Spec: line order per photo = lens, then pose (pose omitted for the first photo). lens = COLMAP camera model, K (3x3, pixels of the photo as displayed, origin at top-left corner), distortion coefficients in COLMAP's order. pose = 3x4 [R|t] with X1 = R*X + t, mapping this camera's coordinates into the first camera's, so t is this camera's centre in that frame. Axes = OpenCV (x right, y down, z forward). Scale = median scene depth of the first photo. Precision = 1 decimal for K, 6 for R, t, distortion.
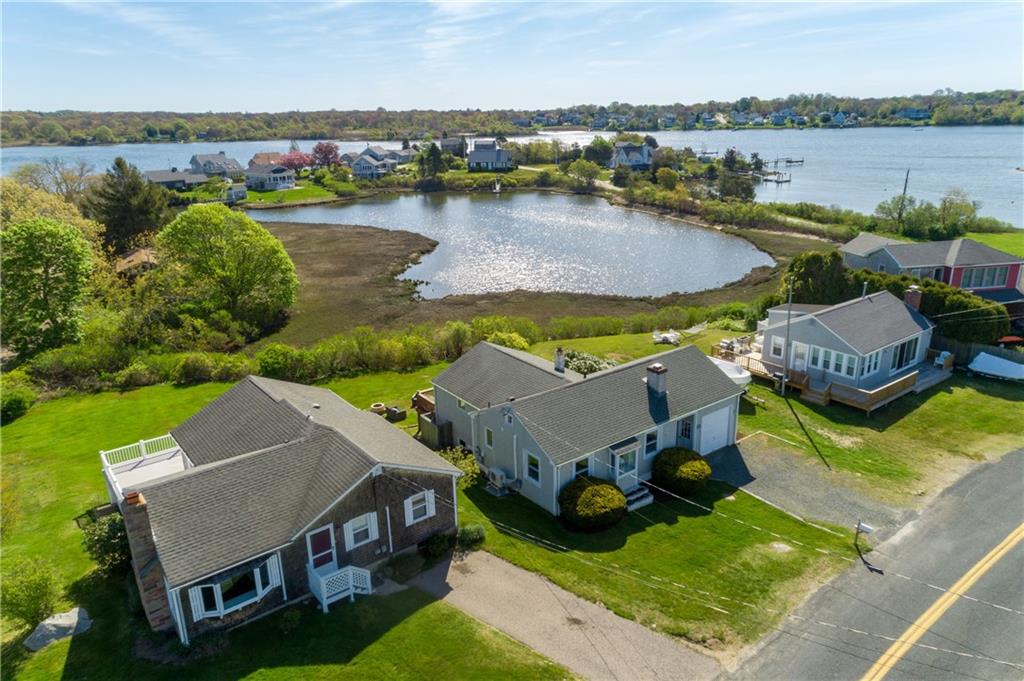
lens RADIAL K [[691.6, 0, 519.8], [0, 691.6, 336.2], [0, 0, 1]] dist [0.036549, 0.000295]
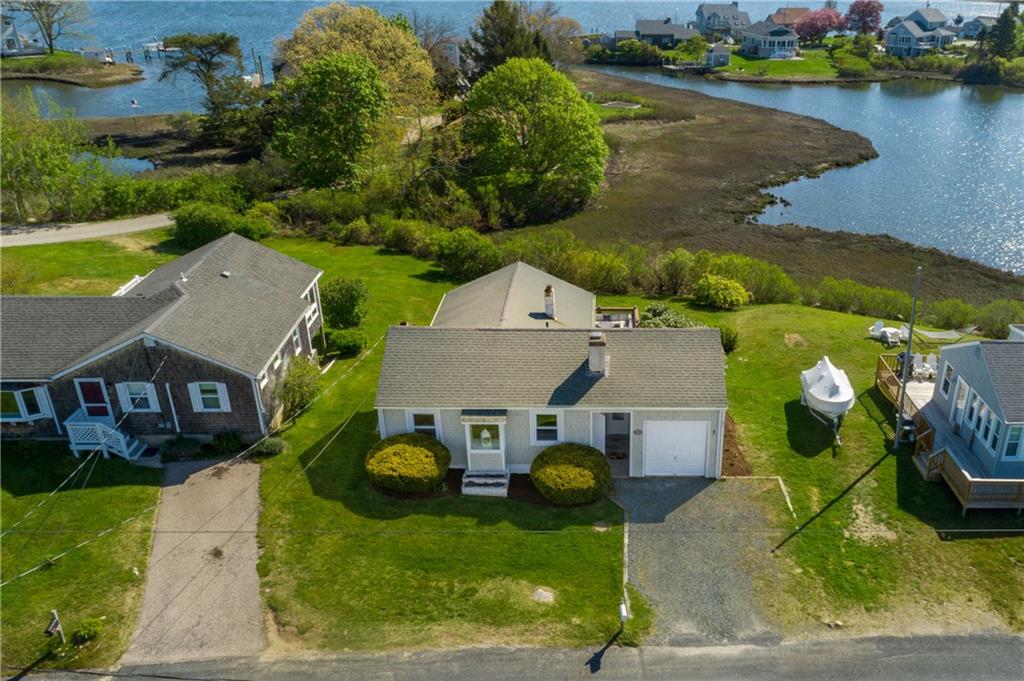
lens RADIAL K [[887.2, 0, 638.5], [0, 887.2, 424.3], [0, 0, 1]] dist [0.035116, -0.008777]
pose [[0.827533, 0.303578, -0.472260, 0.180682], [-0.218573, 0.949037, 0.227057, -0.023369], [0.517122, -0.084674, 0.851713, 0.053750]]
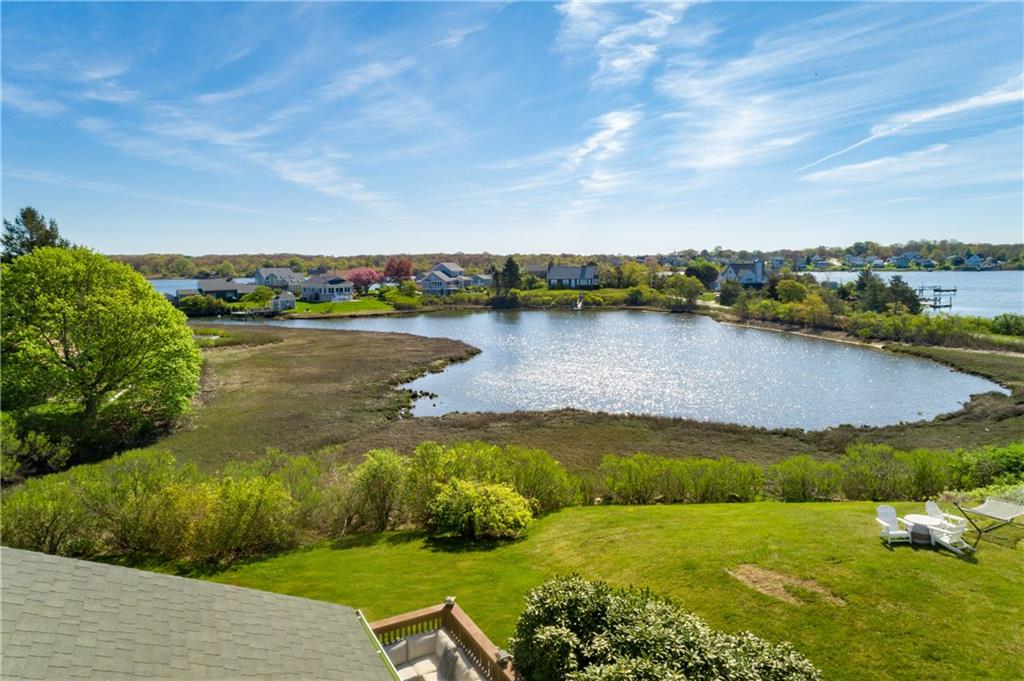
lens RADIAL K [[691.6, 0, 519.8], [0, 691.6, 336.2], [0, 0, 1]] dist [0.036549, 0.000295]
pose [[0.989349, 0.027397, -0.142962, 0.027215], [-0.055943, 0.978264, -0.199677, -0.003993], [0.134384, 0.205548, 0.969377, 0.256076]]
